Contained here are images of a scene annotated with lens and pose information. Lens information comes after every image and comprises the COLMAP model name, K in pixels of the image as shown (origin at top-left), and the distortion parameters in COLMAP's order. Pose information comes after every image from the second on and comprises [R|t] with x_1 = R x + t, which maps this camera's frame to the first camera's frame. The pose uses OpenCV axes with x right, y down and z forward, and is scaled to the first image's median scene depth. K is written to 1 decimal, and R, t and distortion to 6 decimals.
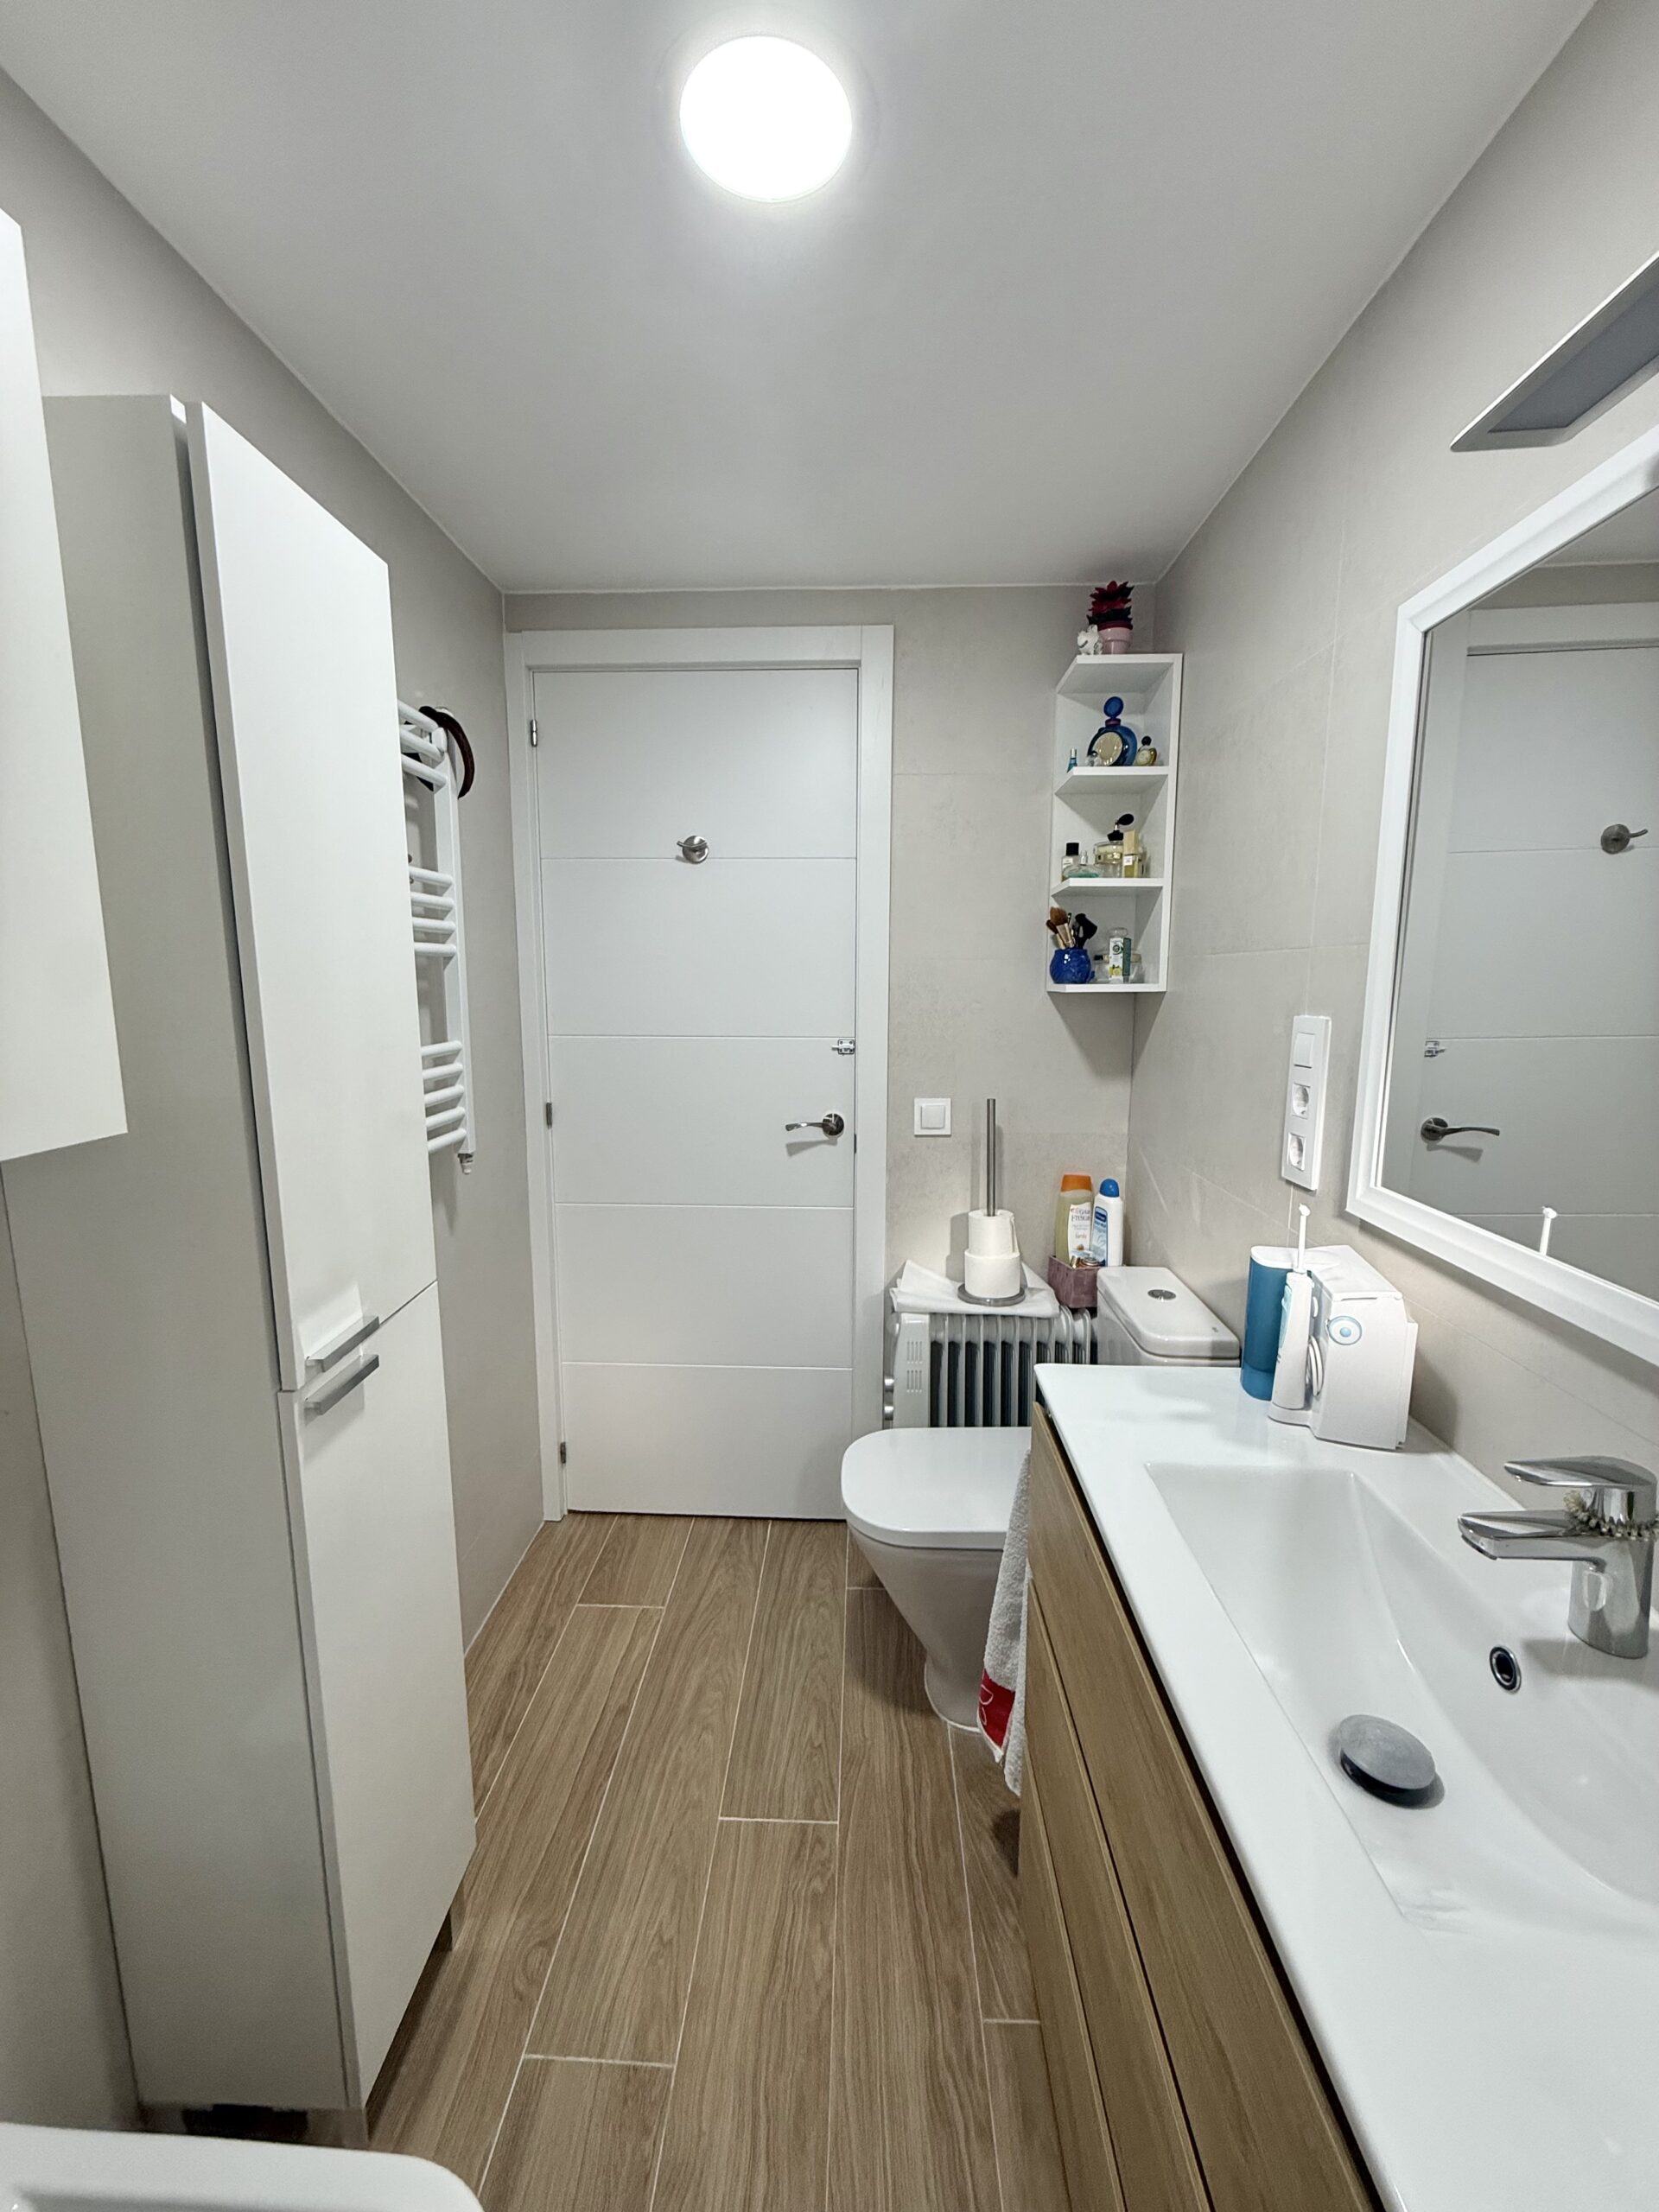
lens RADIAL K [[883.8, 0, 828.0], [0, 883.8, 1101.2], [0, 0, 1]] dist [-0.000710, 0.000260]
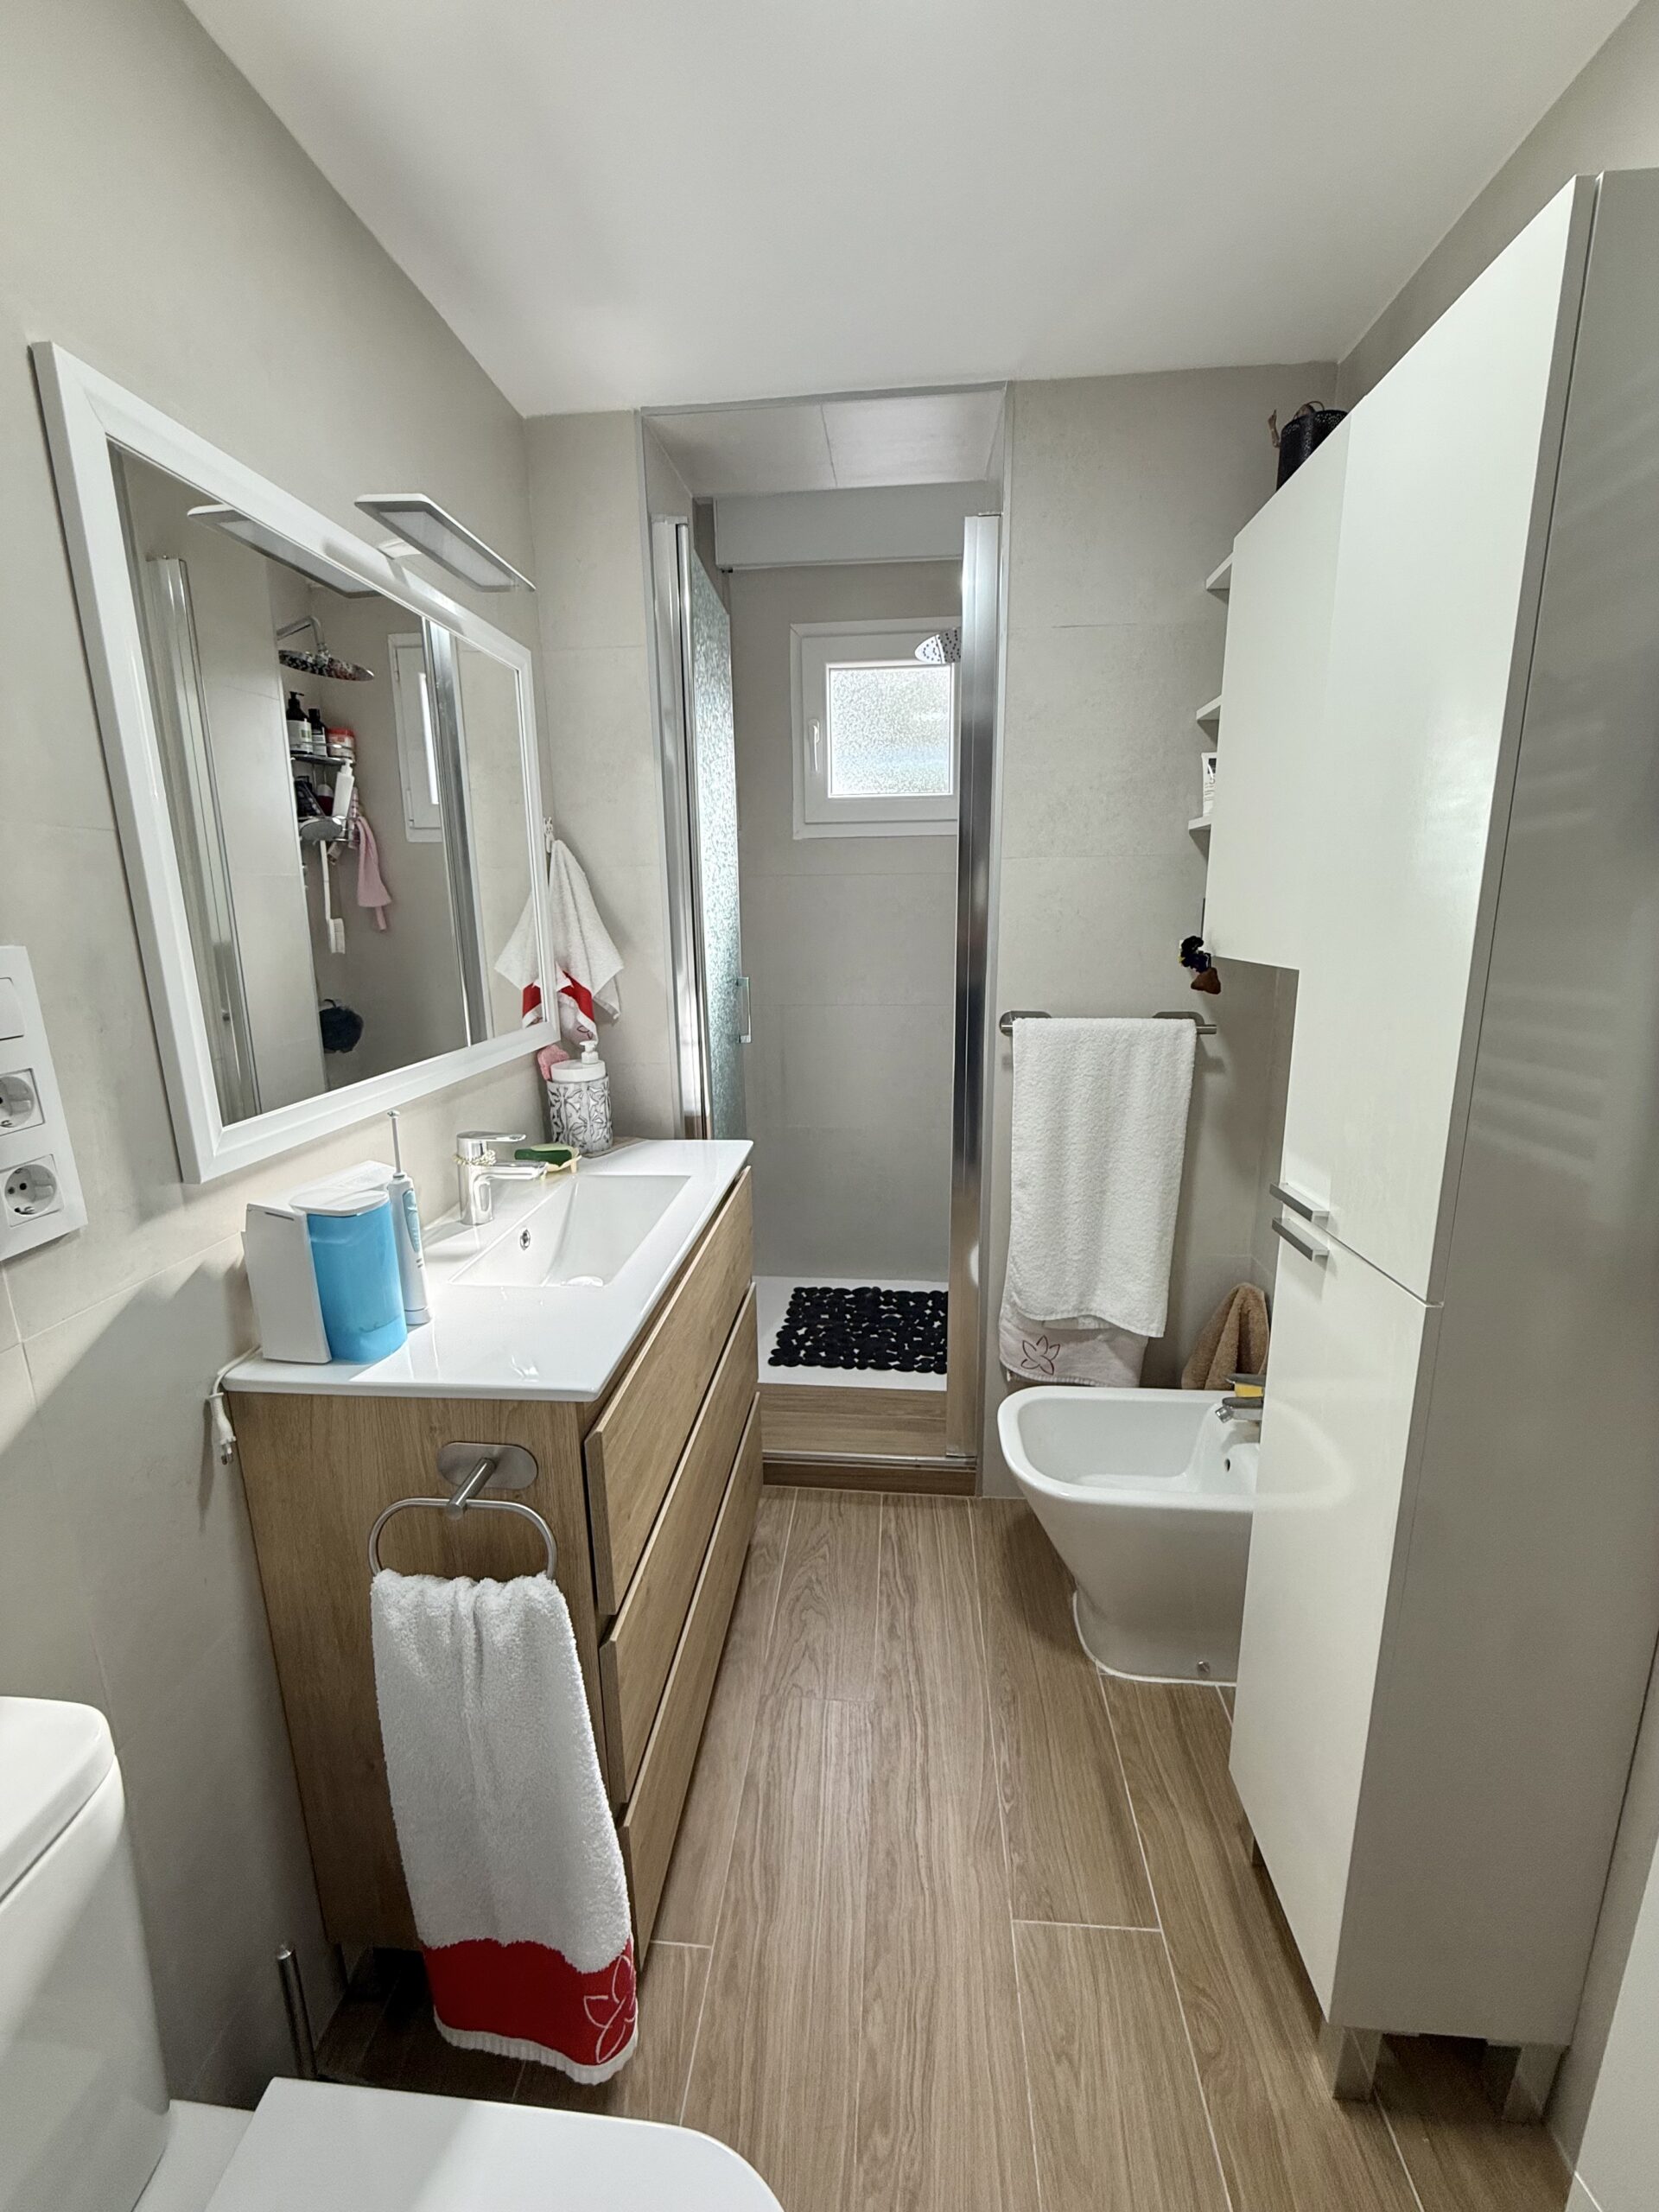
lens RADIAL K [[883.8, 0, 828.0], [0, 883.8, 1101.2], [0, 0, 1]] dist [-0.000710, 0.000260]
pose [[-0.998888, 0.002835, 0.047052, -0.005234], [0.019752, 0.931507, 0.363186, -0.198855], [-0.042800, 0.363712, -0.930528, 1.528679]]
